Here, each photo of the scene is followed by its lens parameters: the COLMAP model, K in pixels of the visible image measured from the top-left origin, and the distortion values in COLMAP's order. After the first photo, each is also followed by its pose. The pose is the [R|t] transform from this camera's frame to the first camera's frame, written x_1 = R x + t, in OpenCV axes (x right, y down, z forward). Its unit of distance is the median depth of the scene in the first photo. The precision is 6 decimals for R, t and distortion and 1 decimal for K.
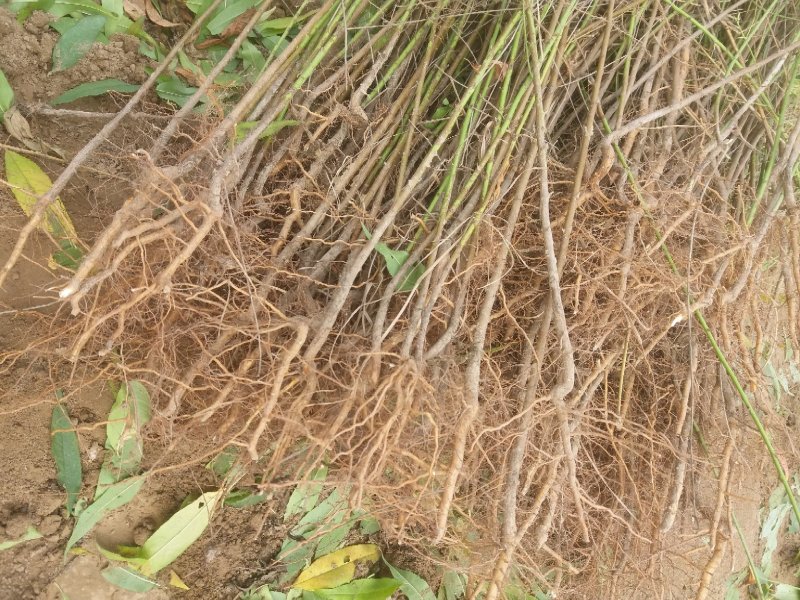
lens RADIAL K [[684.2, 0, 399.0], [0, 684.2, 304.8], [0, 0, 1]] dist [0.067811, -0.127815]
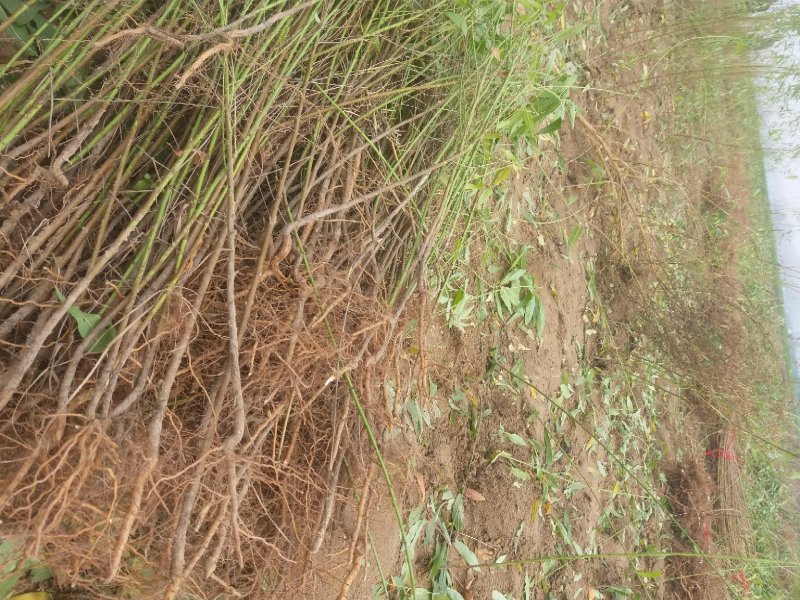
lens RADIAL K [[684.2, 0, 399.0], [0, 684.2, 304.8], [0, 0, 1]] dist [0.067811, -0.127815]
pose [[0.912205, 0.062500, 0.404939, 0.000649], [-0.049098, 0.997850, -0.043410, -0.065414], [-0.406781, 0.019717, 0.913313, -0.188749]]
